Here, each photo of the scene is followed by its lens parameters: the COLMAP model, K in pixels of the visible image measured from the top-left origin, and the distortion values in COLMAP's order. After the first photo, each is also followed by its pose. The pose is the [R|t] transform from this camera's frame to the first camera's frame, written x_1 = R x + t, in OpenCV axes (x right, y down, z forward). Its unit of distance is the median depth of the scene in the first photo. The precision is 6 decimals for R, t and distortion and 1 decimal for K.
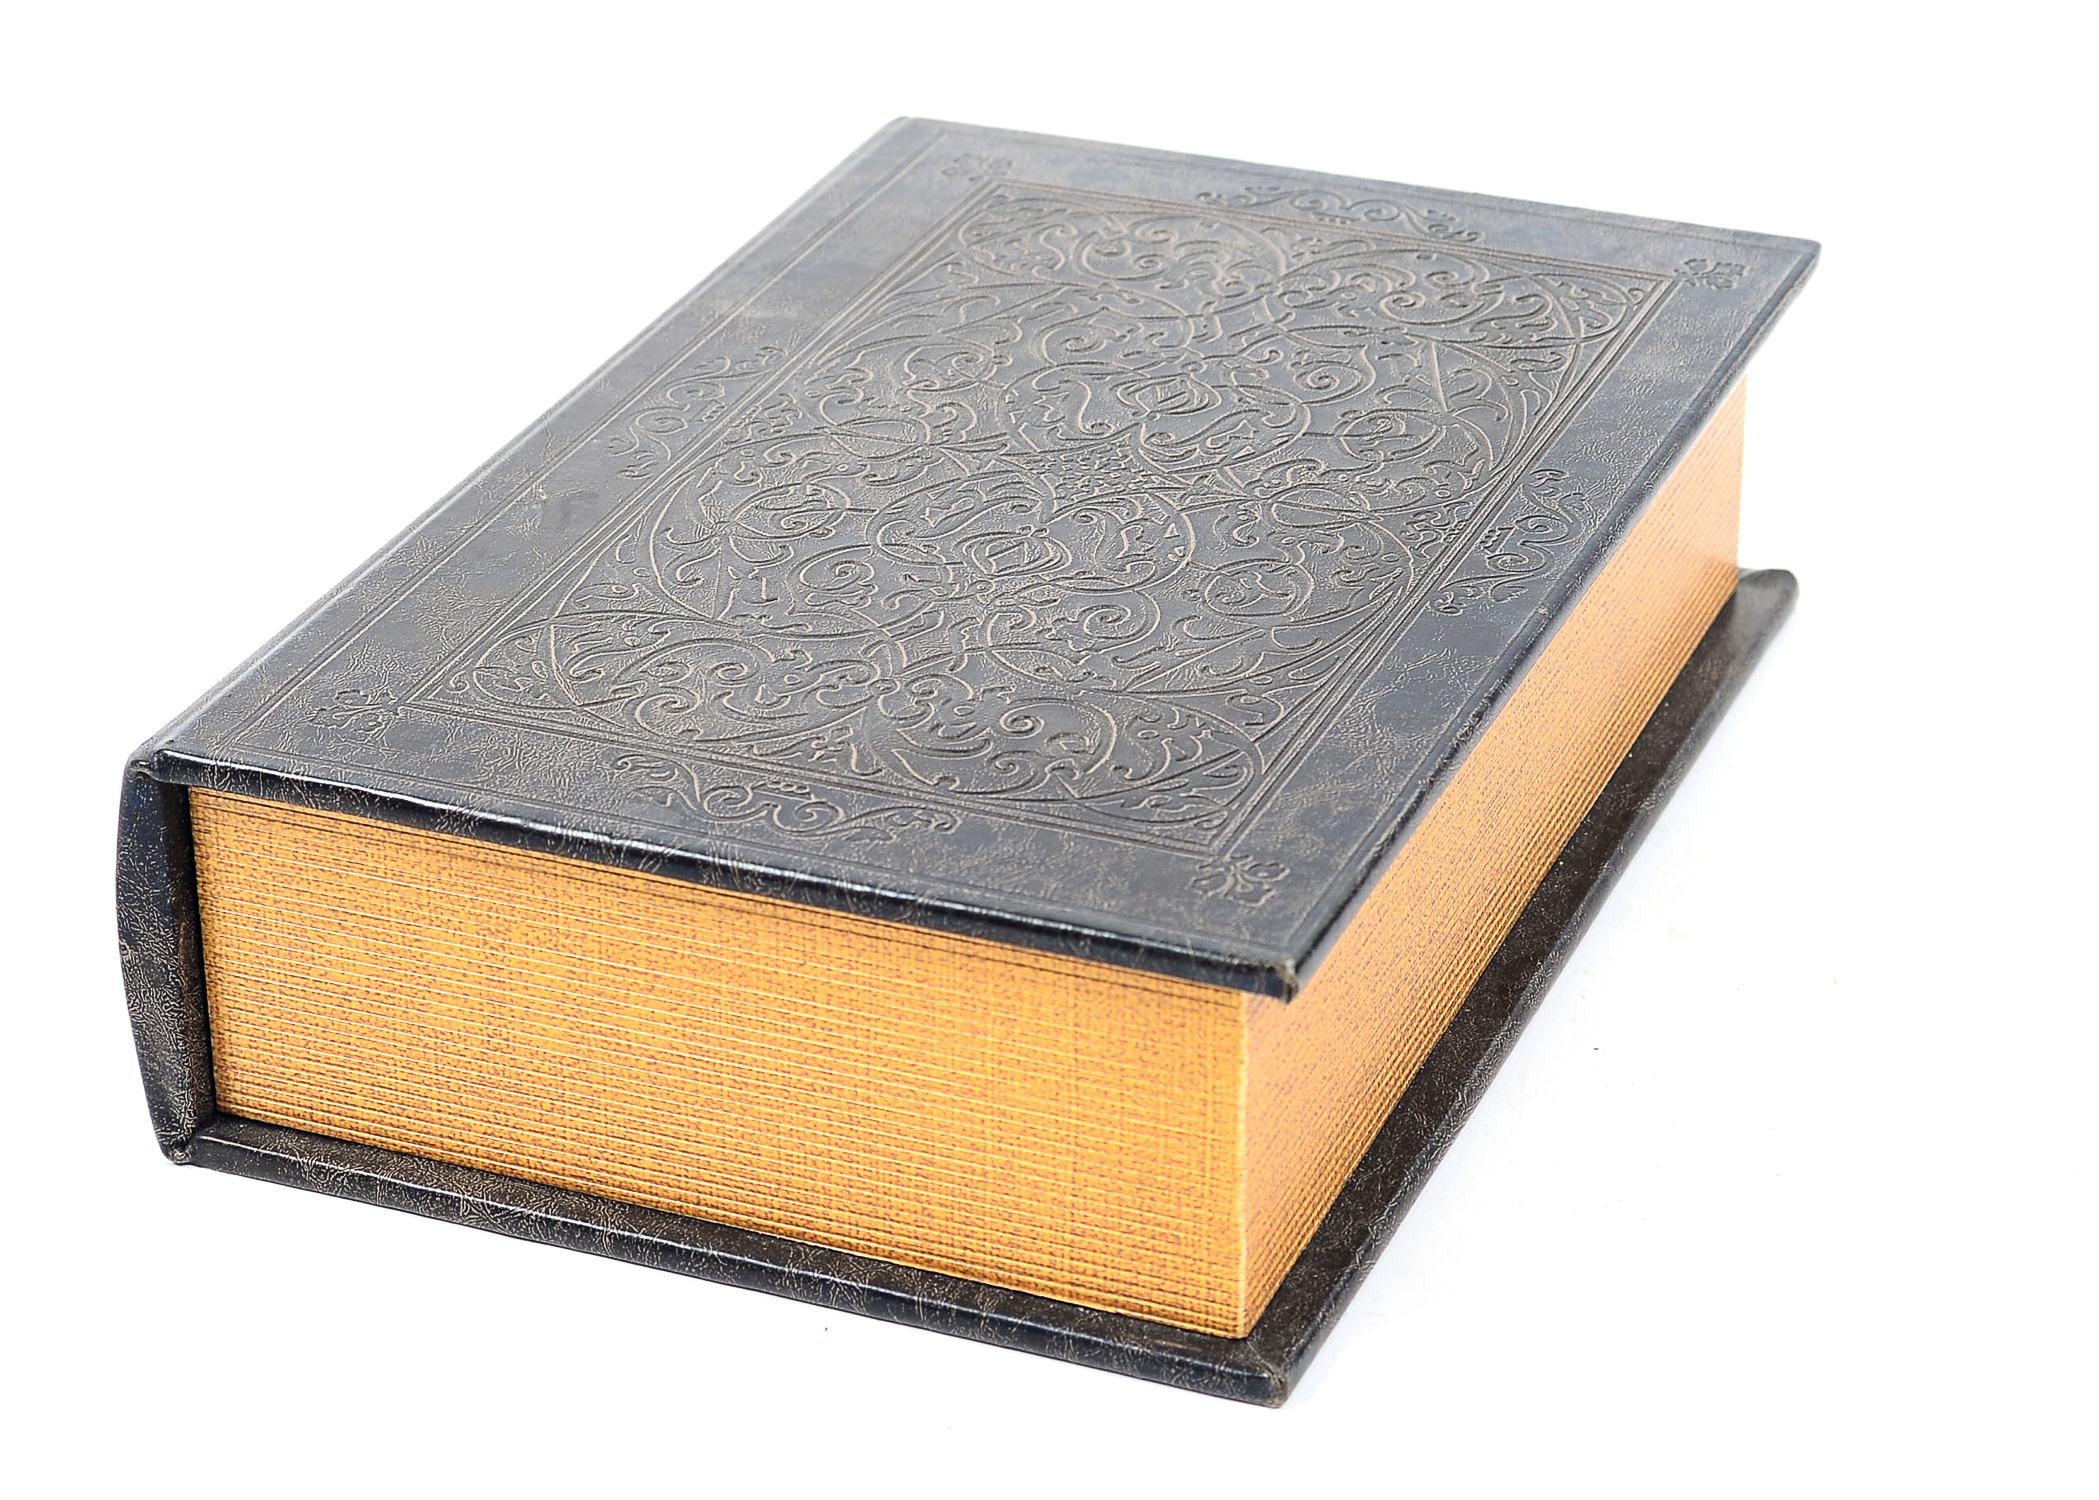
lens RADIAL K [[9735.4, 0, 1049.5], [0, 9735.4, 750.0], [0, 0, 1]] dist [-0.008134, -0.155859]
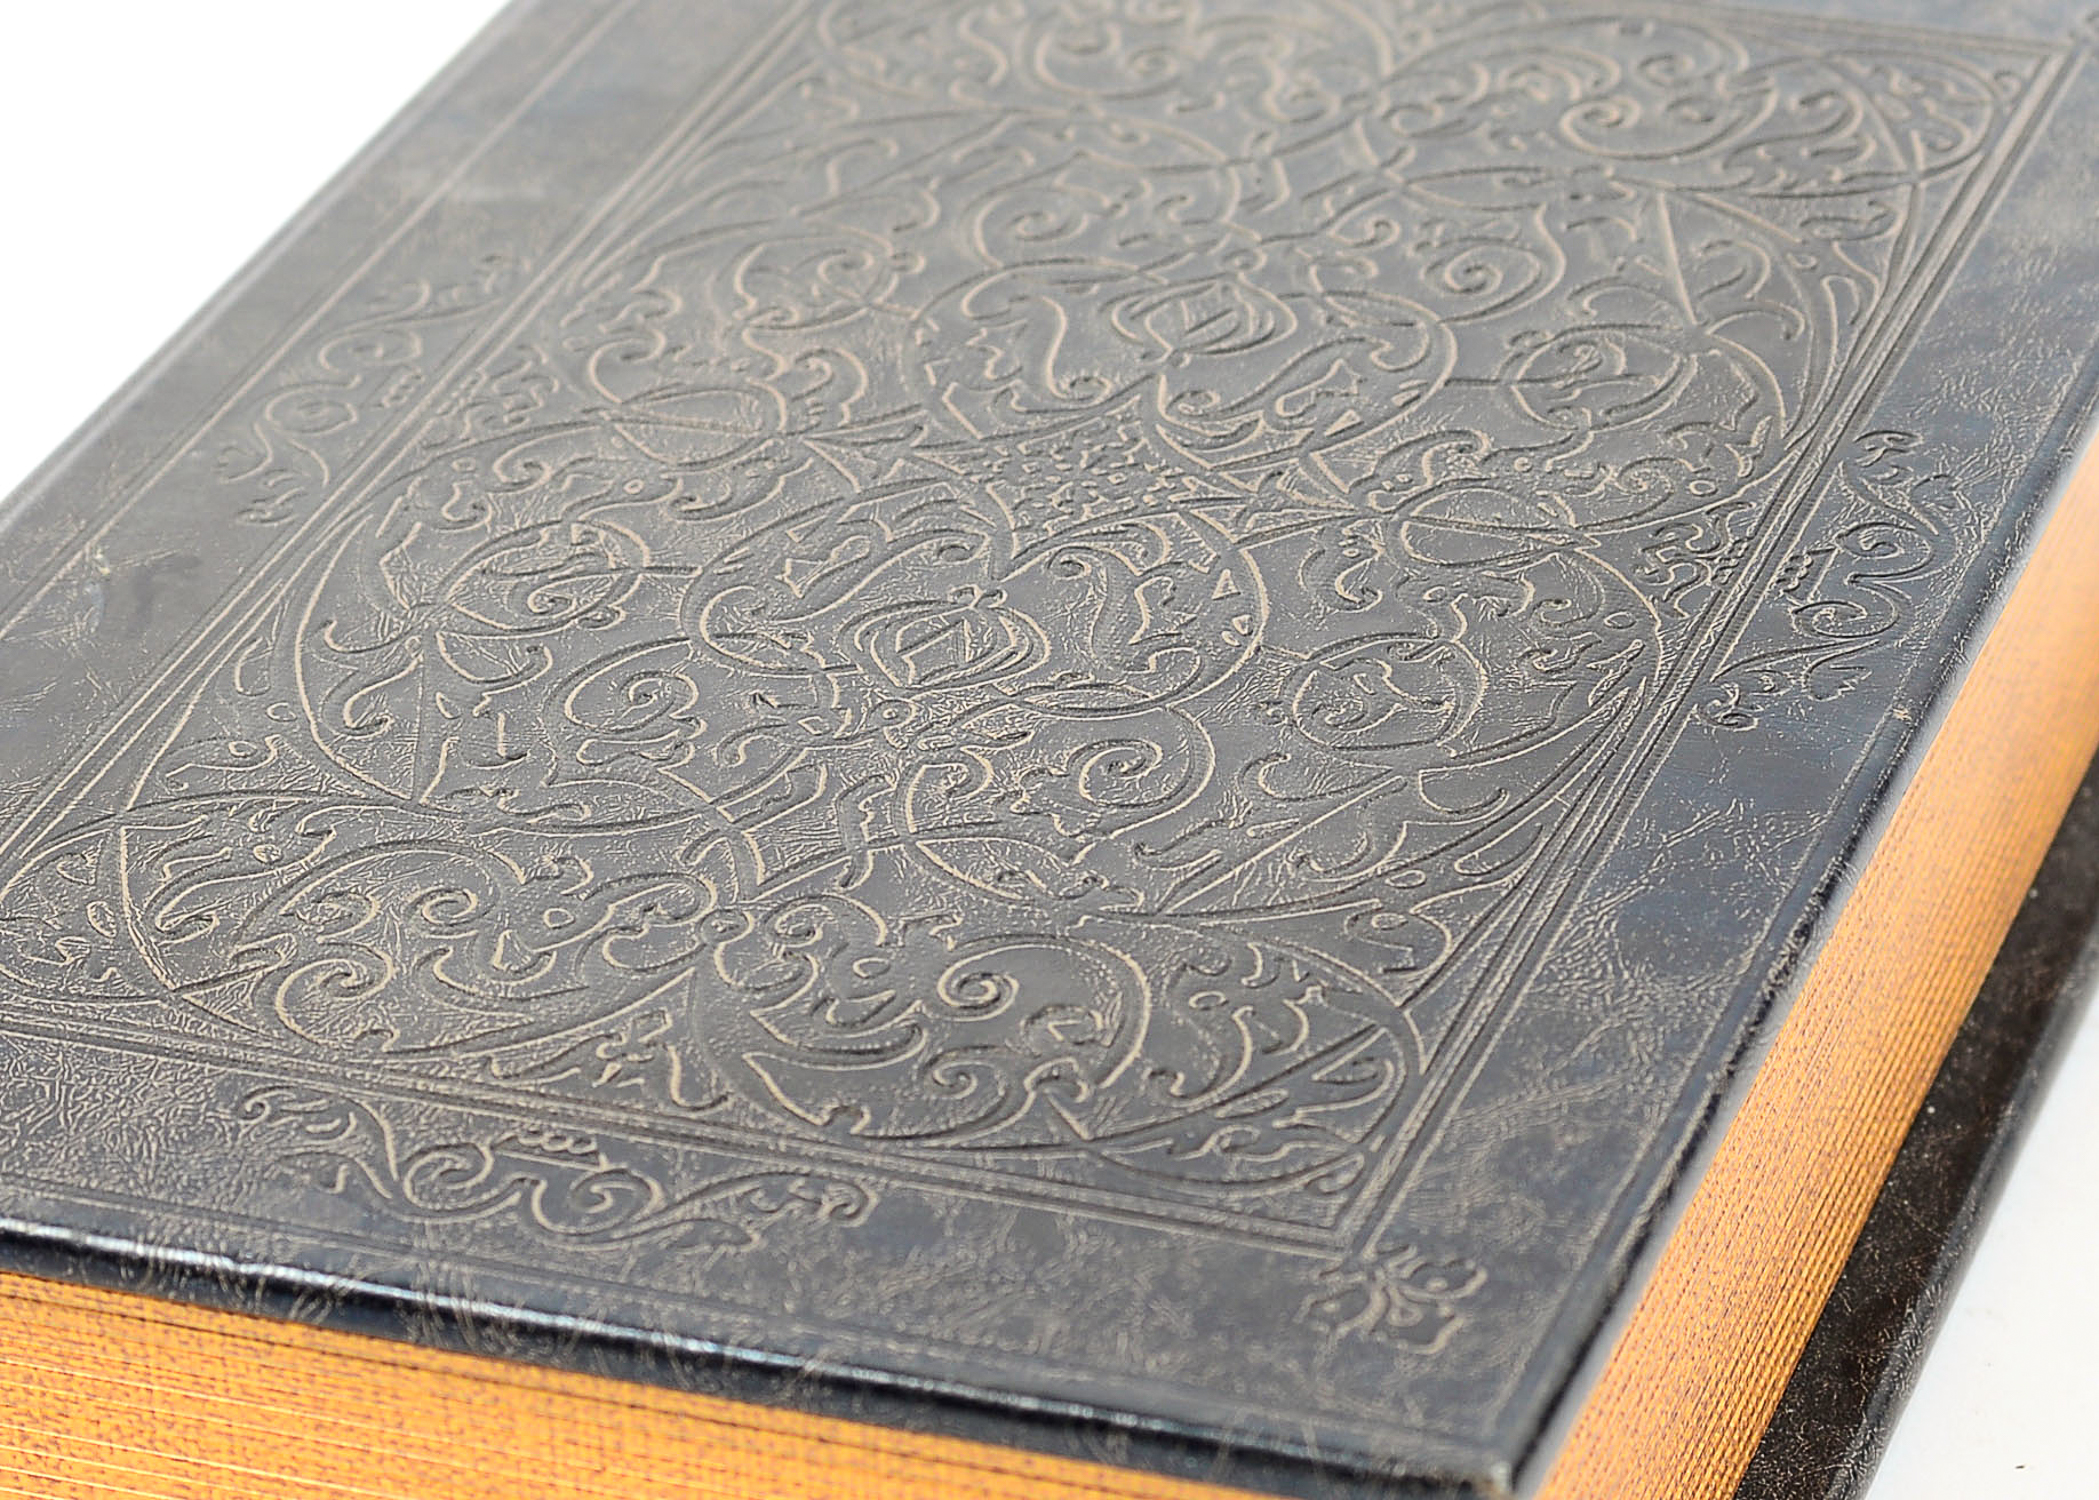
lens RADIAL K [[9735.4, 0, 1049.5], [0, 9735.4, 750.0], [0, 0, 1]] dist [-0.008134, -0.155859]
pose [[0.998789, -0.048744, 0.006707, -0.001787], [0.047999, 0.995227, 0.084965, -0.061855], [-0.010817, -0.084540, 0.996361, 0.446543]]
